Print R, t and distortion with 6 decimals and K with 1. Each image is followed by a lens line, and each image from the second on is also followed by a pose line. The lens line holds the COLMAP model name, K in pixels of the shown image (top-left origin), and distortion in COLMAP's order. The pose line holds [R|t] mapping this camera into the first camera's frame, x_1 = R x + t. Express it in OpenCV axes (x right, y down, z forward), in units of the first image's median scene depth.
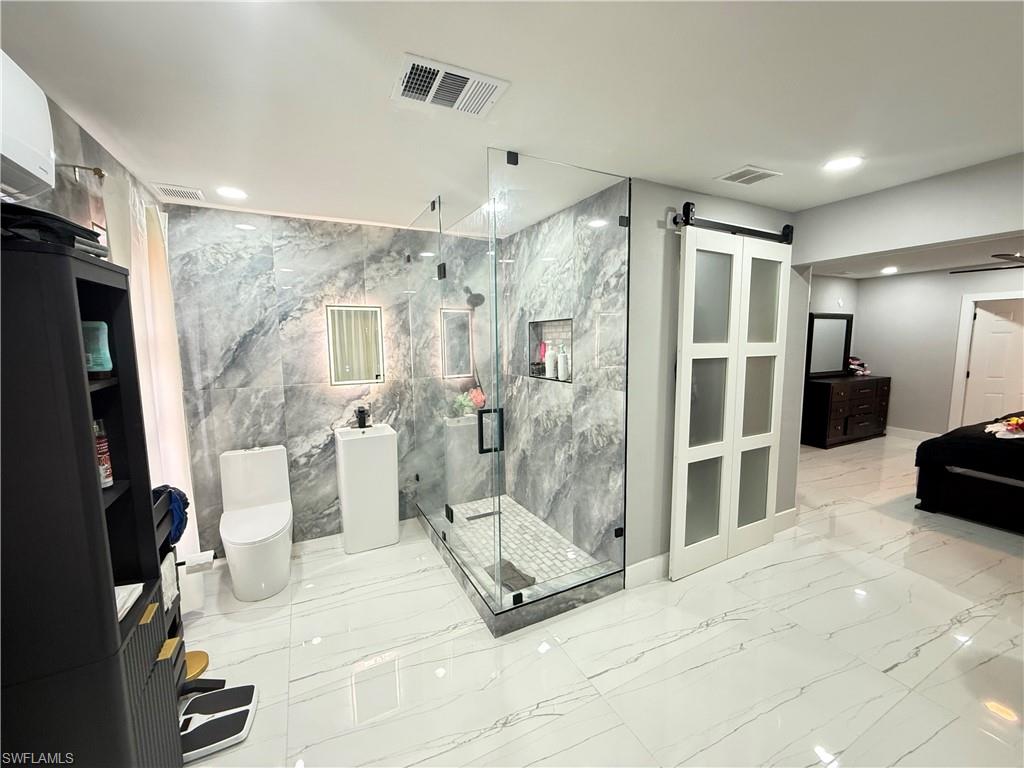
lens RADIAL K [[409.7, 0, 508.1], [0, 409.7, 384.9], [0, 0, 1]] dist [0.000701, -0.000044]
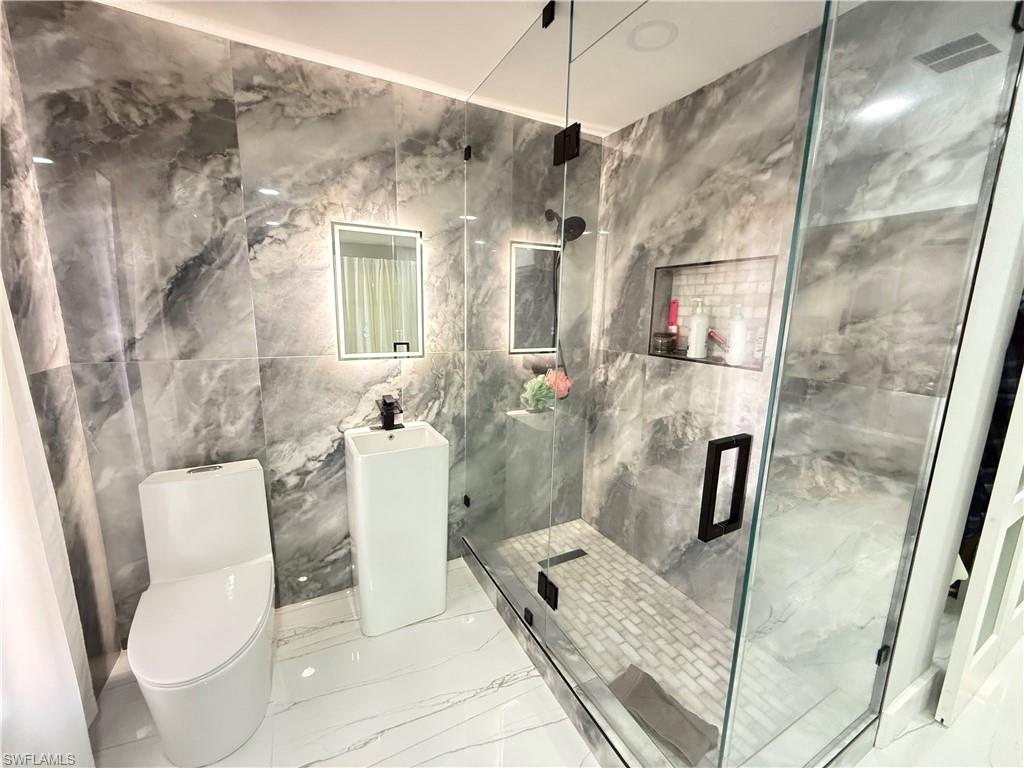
lens RADIAL K [[409.7, 0, 508.1], [0, 409.7, 384.9], [0, 0, 1]] dist [0.000701, -0.000044]
pose [[0.999400, 0.032101, 0.013001, -0.187912], [-0.032945, 0.996936, 0.070952, -0.012406], [-0.010683, -0.071337, 0.997395, 0.388780]]
